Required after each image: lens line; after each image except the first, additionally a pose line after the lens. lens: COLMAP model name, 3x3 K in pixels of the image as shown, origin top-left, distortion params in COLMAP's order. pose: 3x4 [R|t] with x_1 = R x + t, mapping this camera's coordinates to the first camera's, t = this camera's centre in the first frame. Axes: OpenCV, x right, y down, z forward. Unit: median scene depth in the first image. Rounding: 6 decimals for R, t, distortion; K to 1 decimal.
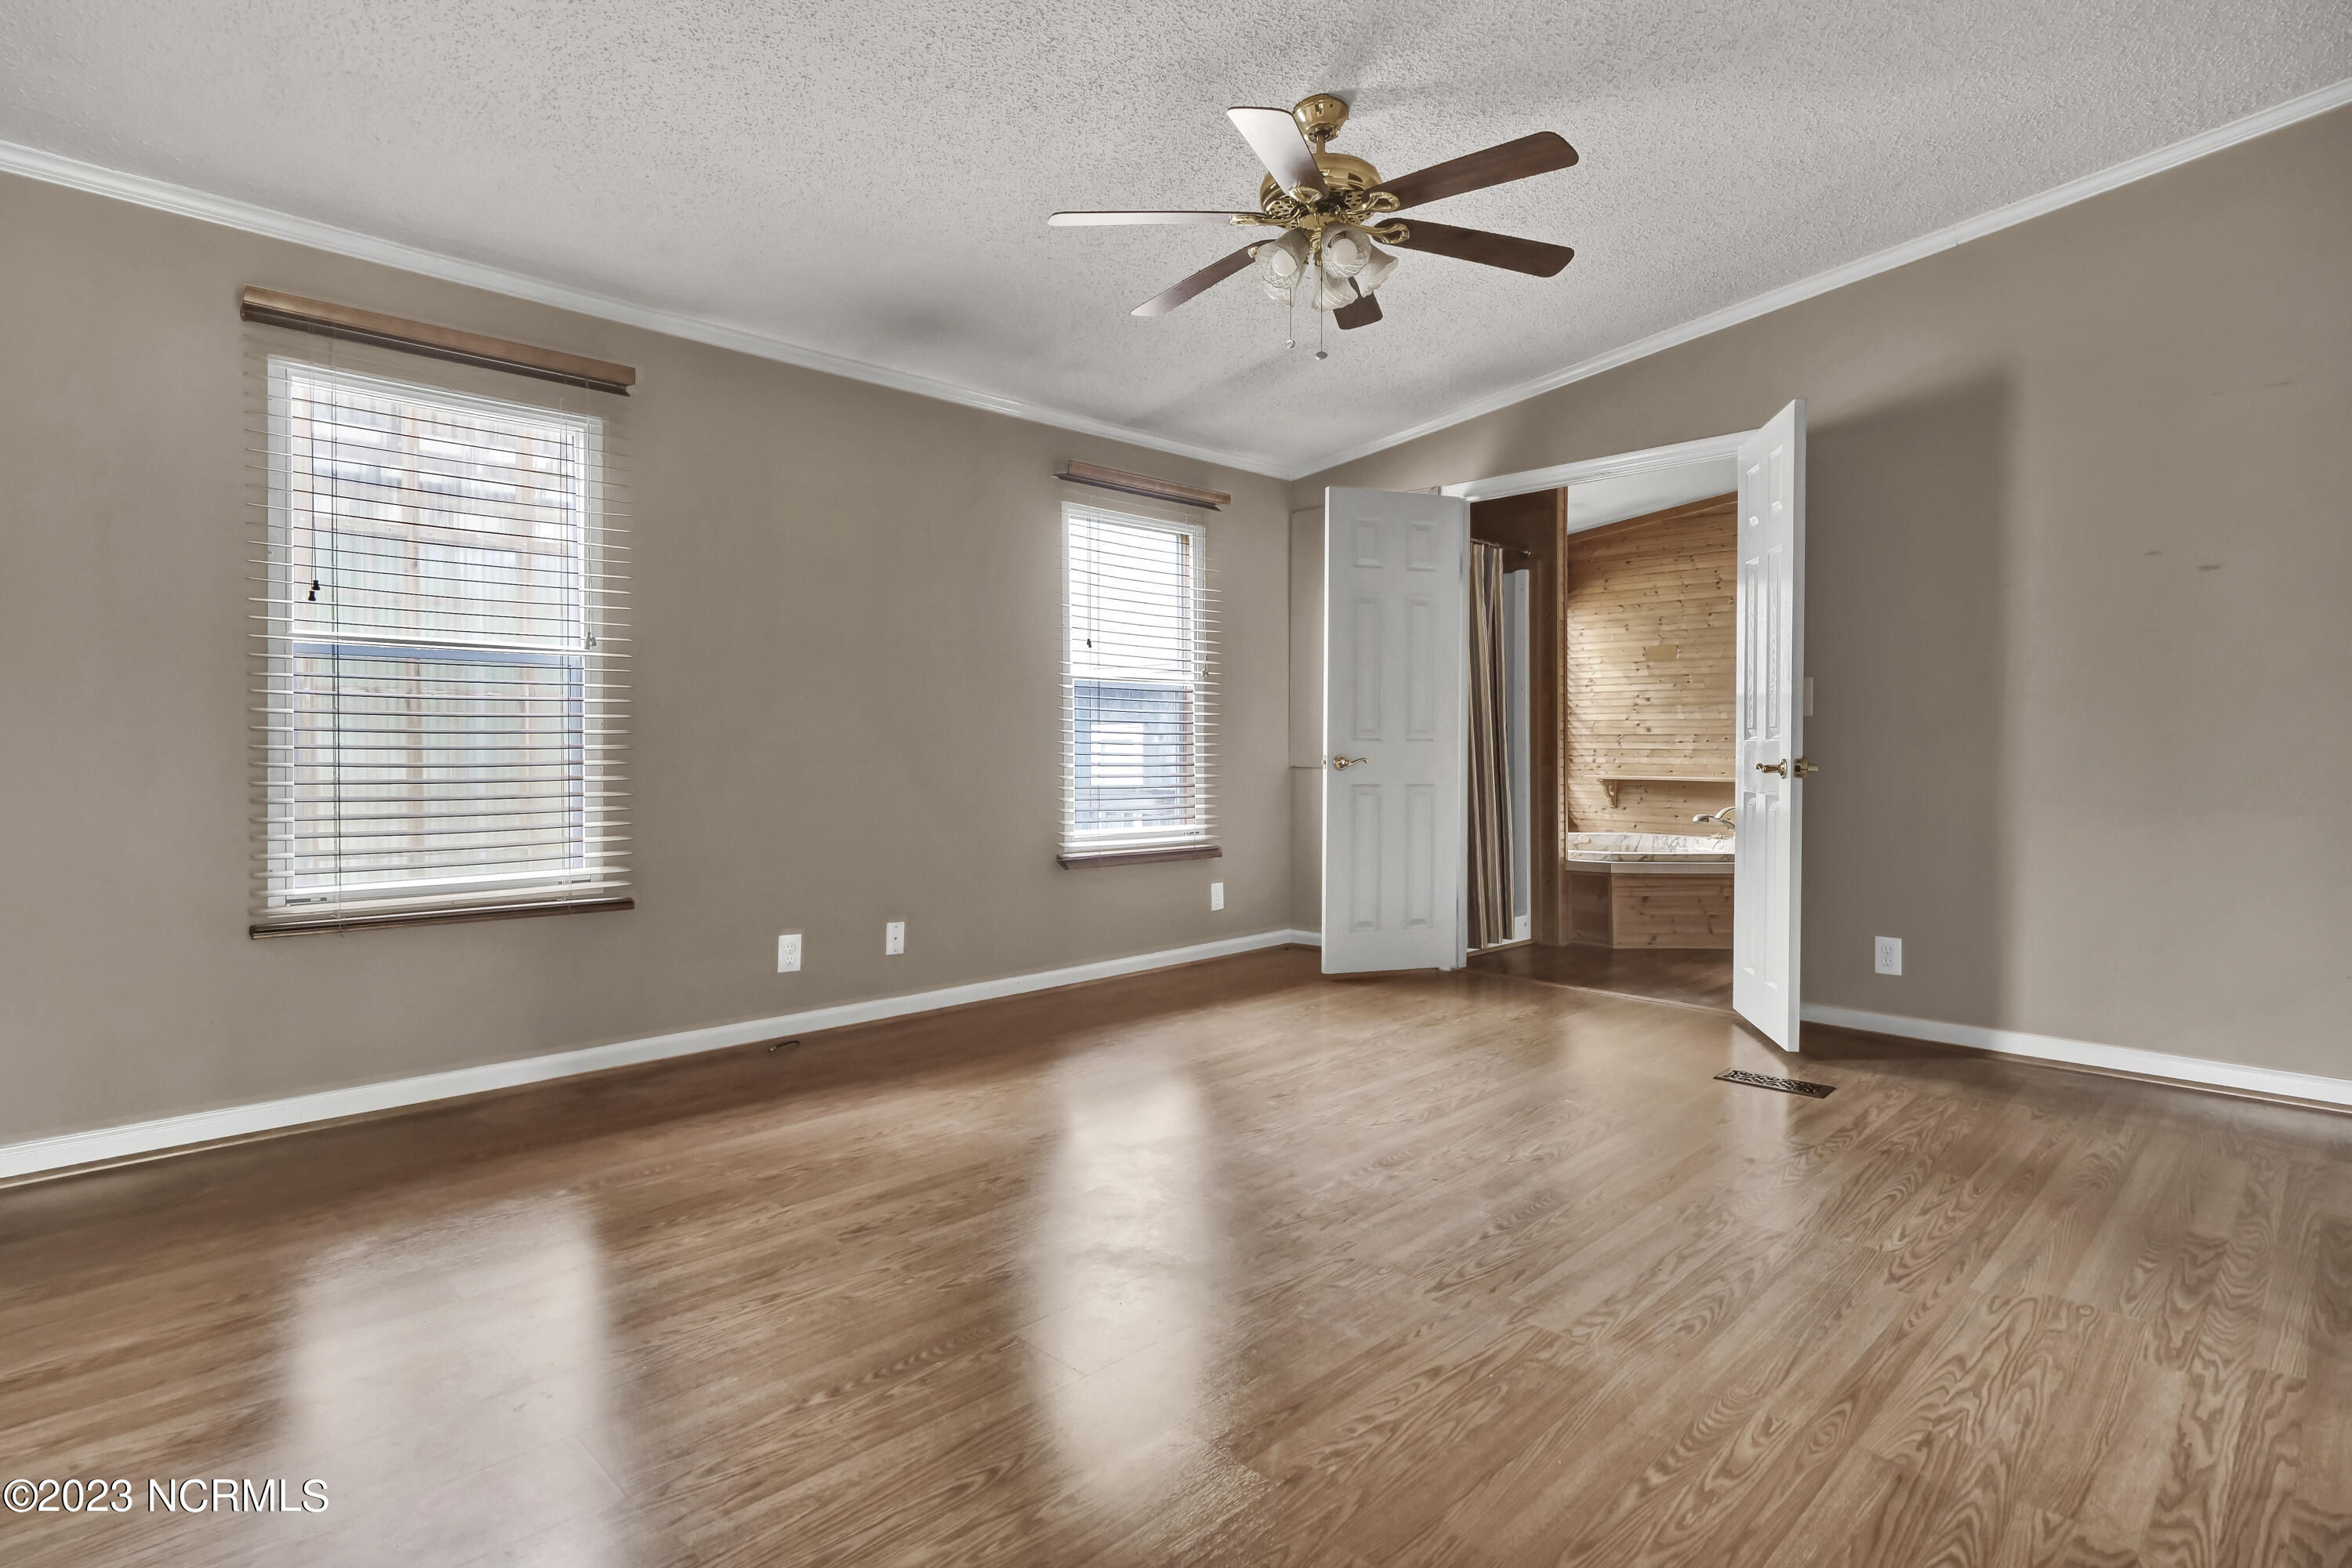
lens RADIAL K [[1211.7, 0, 1179.9], [0, 1211.7, 767.5], [0, 0, 1]] dist [0.000800, 0.000063]
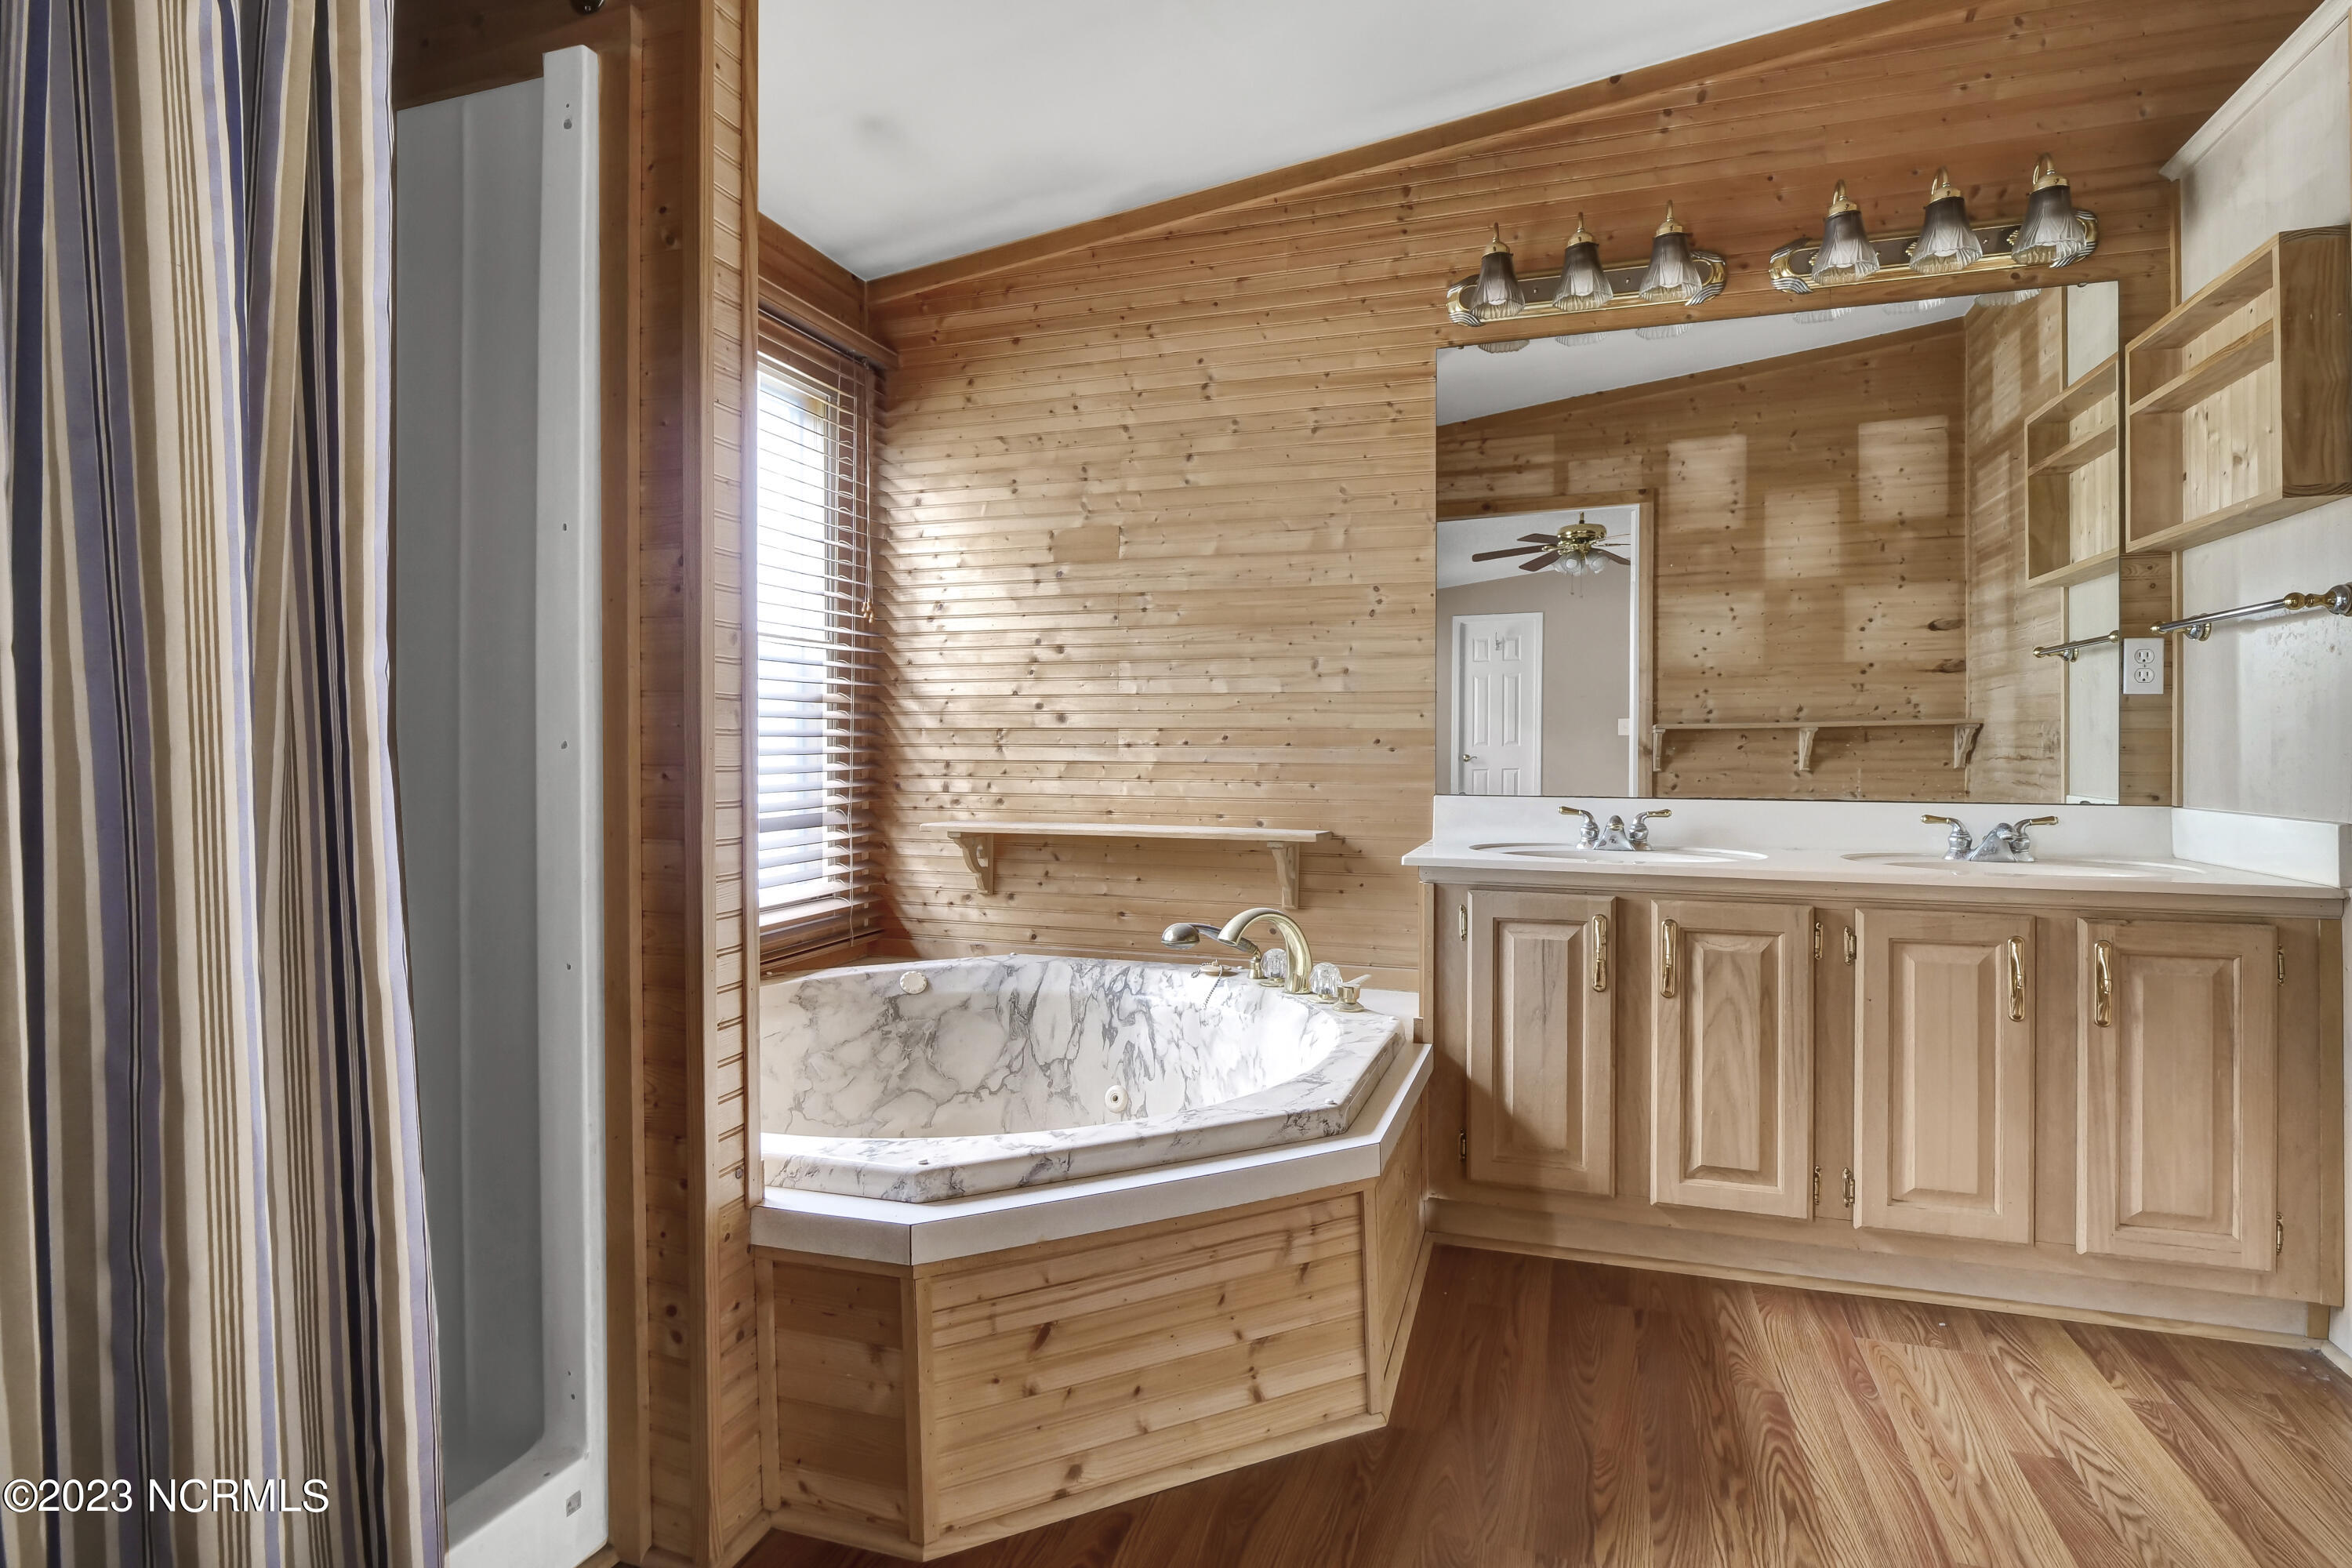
lens RADIAL K [[1211.7, 0, 1179.9], [0, 1211.7, 767.5], [0, 0, 1]] dist [0.000800, 0.000063]
pose [[0.896435, -0.003169, 0.443164, 0.231631], [0.005662, 0.999975, -0.004301, -0.010917], [-0.443139, 0.006365, 0.896430, 0.589792]]
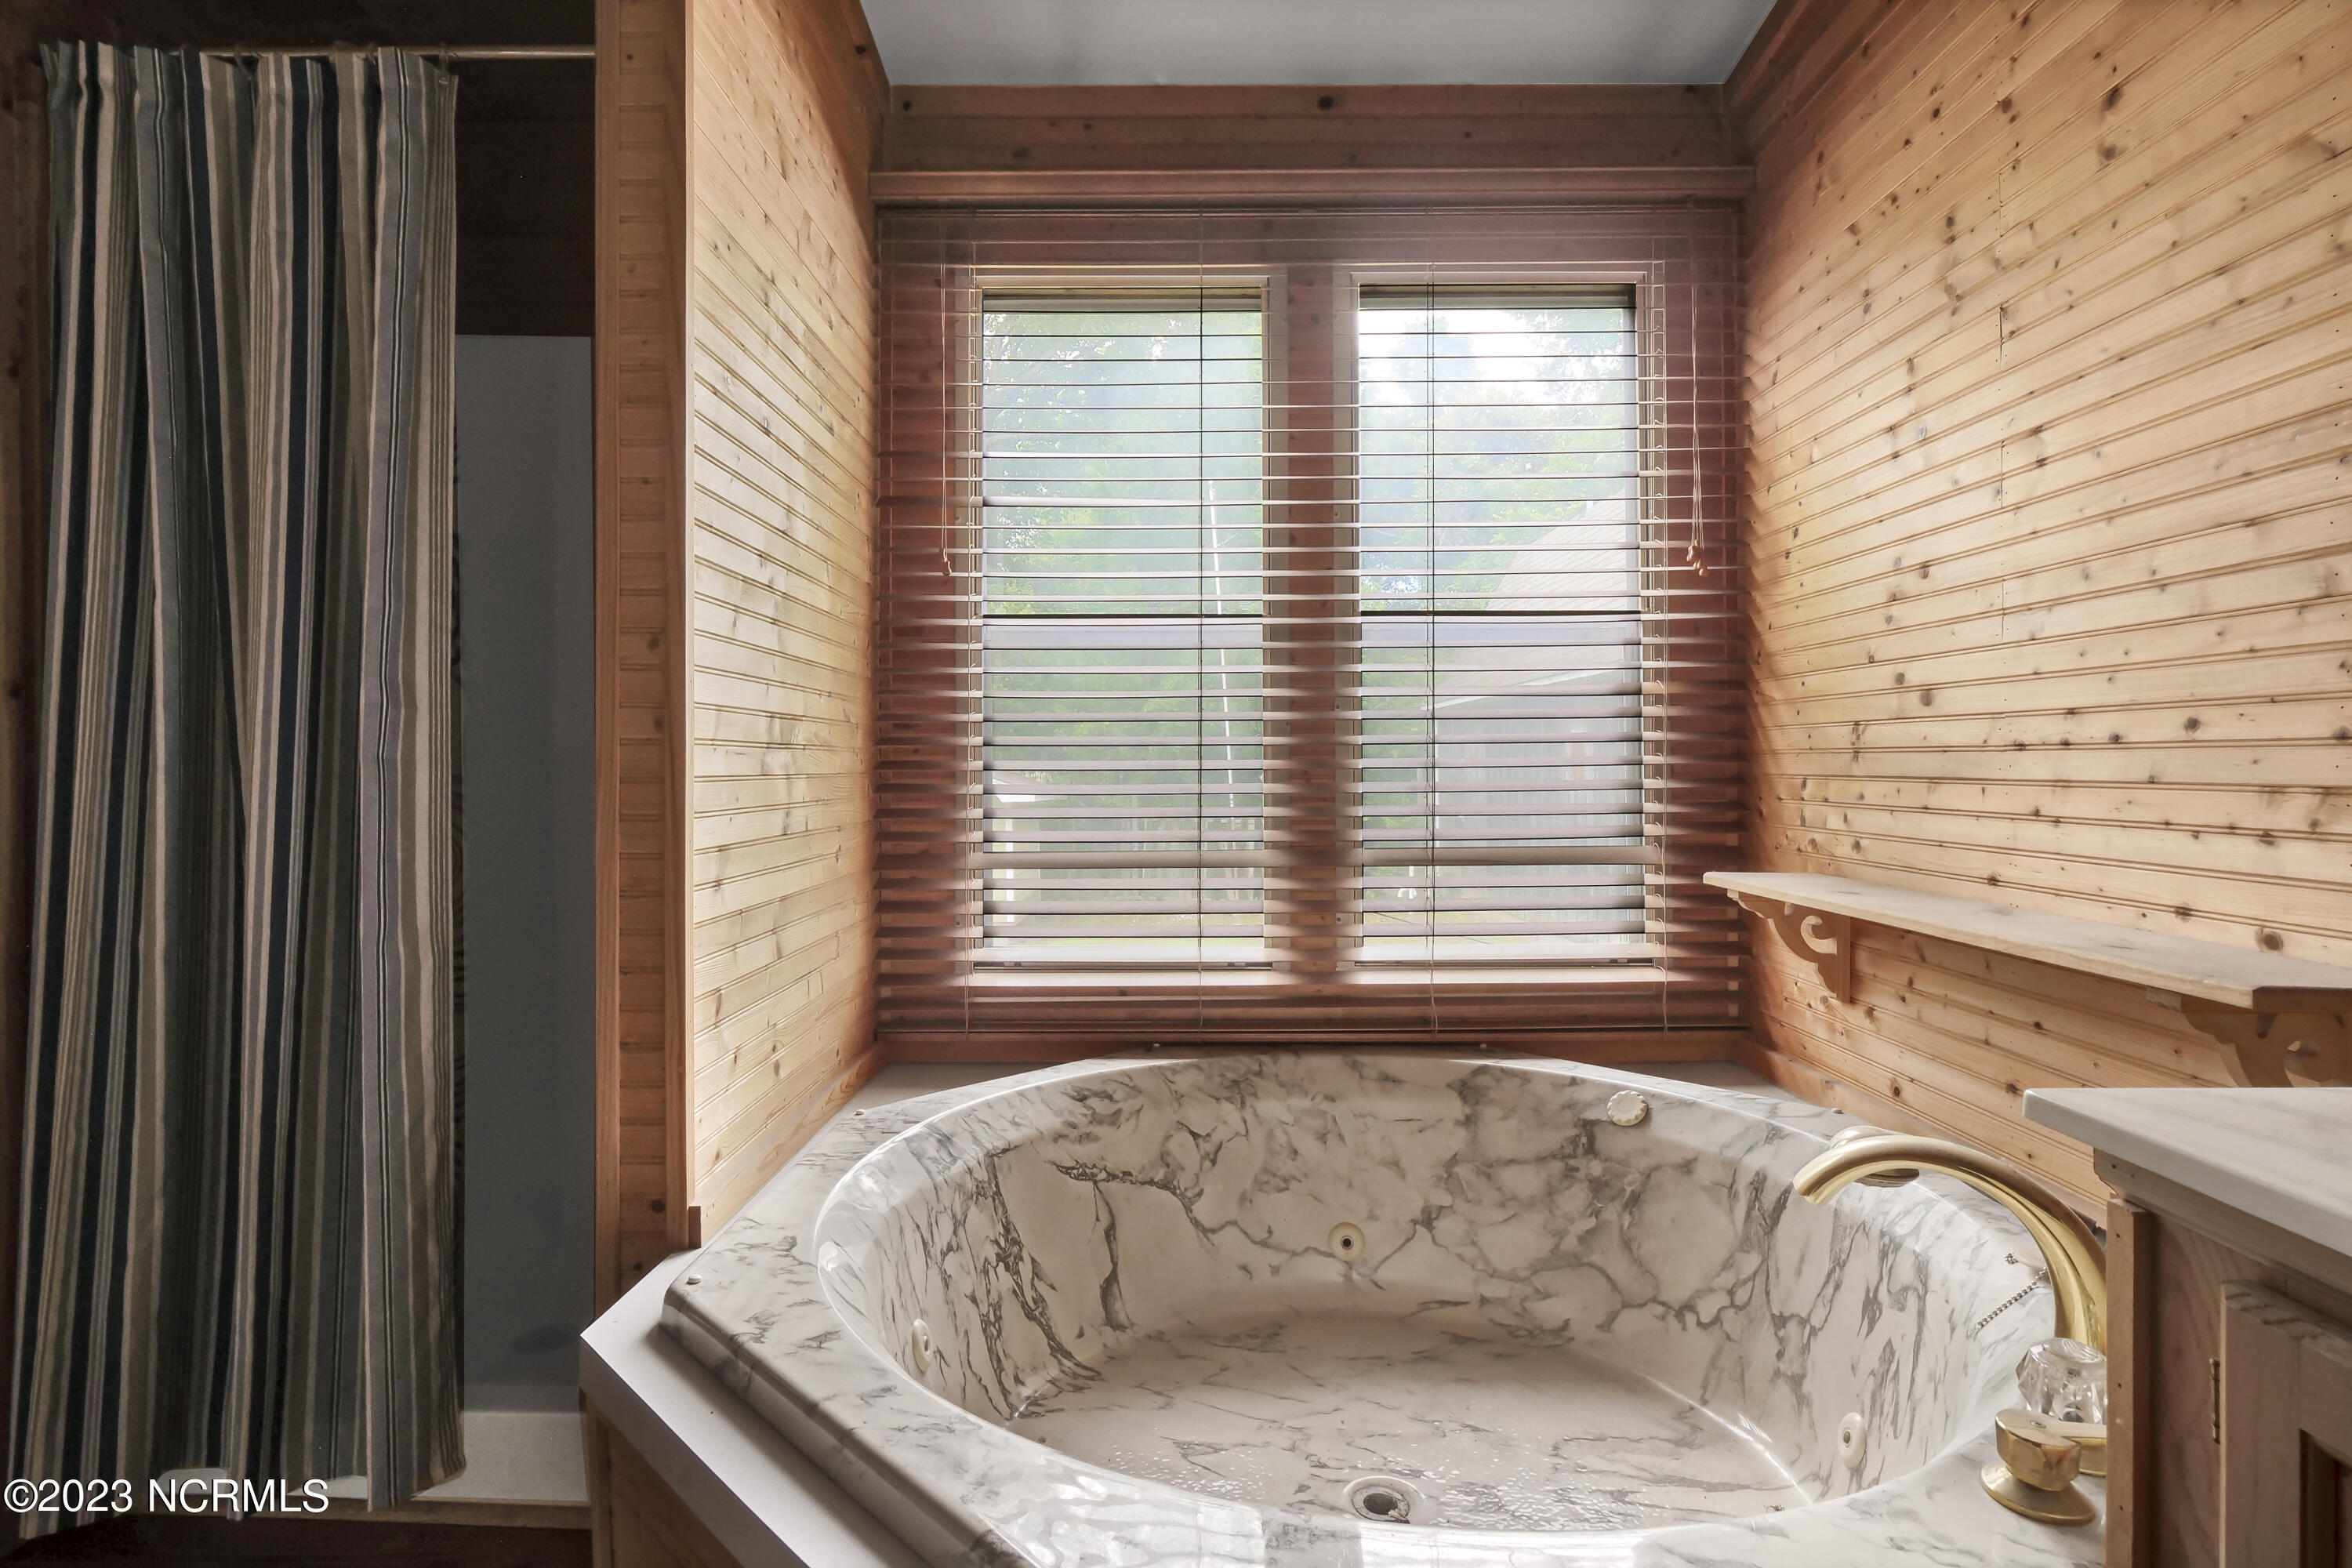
lens RADIAL K [[1192.1, 0, 1177.4], [0, 1192.1, 776.9], [0, 0, 1]] dist [-0.013440, -0.000192]
pose [[0.694771, 0.006289, -0.719204, 0.451183], [-0.013488, 0.999900, -0.004286, -0.012629], [0.719105, 0.012678, 0.694786, 0.735658]]
